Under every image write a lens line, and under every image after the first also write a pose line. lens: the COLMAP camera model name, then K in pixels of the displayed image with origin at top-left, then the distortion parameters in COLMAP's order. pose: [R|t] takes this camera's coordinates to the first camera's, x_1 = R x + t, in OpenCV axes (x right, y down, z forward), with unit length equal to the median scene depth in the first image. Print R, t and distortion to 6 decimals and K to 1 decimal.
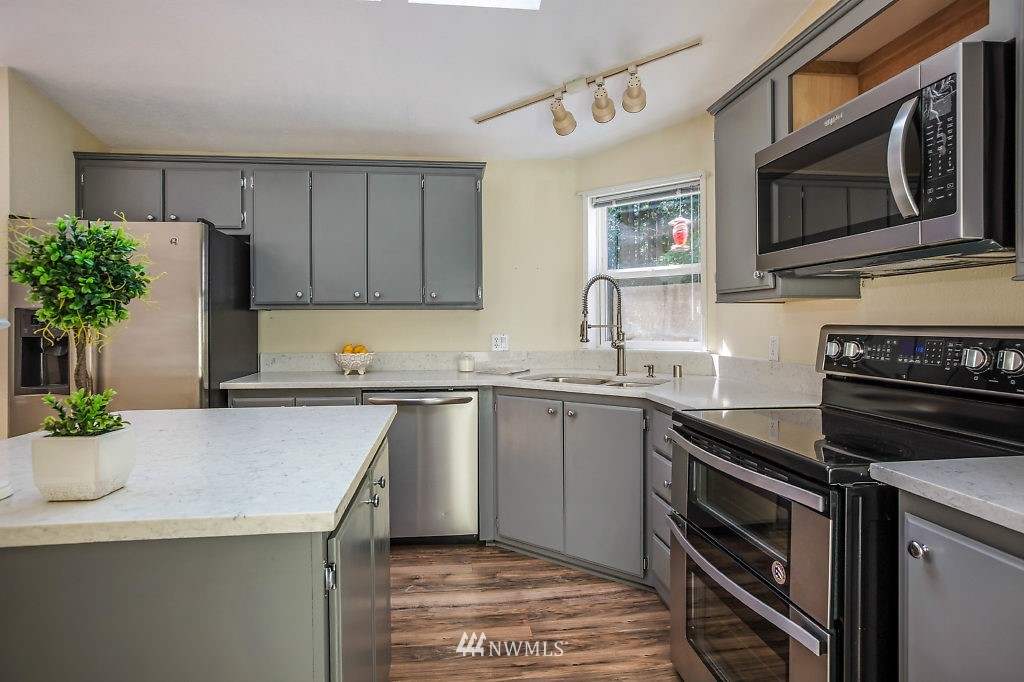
lens RADIAL K [[552.1, 0, 512.0], [0, 552.1, 341.0], [0, 0, 1]] dist [-0.002405, -0.000744]
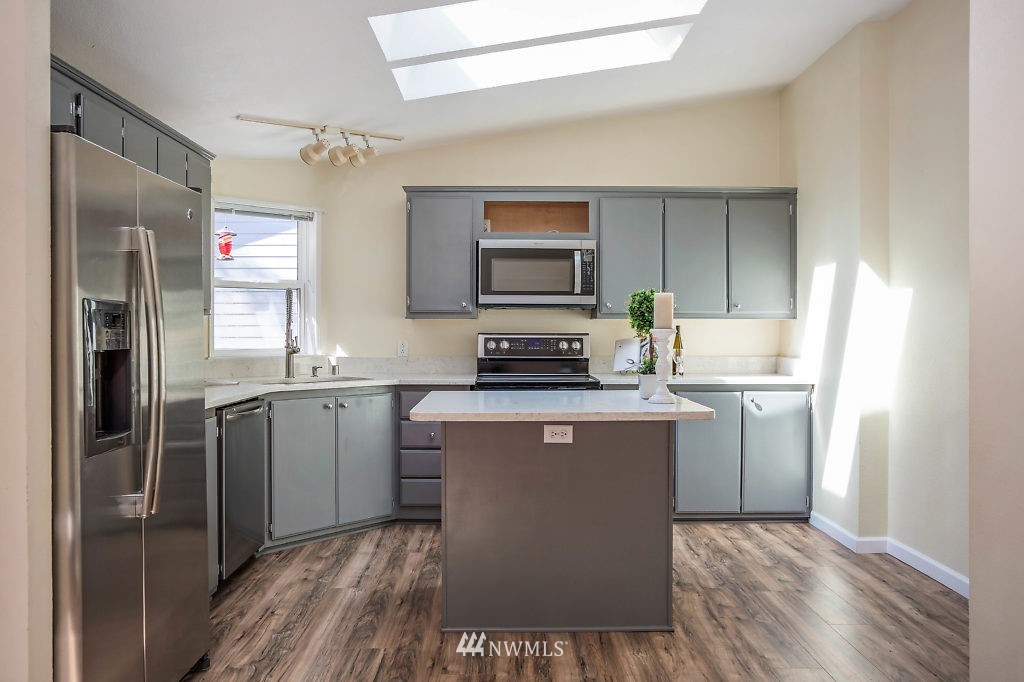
lens RADIAL K [[745.9, 0, 512.0], [0, 745.9, 341.0], [0, 0, 1]] dist [0.003589, 0.001312]
pose [[0.104998, 0.003320, 0.994467, -1.687259], [0.030093, 0.999526, -0.006515, 0.015872], [-0.994017, 0.030611, 0.104849, 0.521962]]
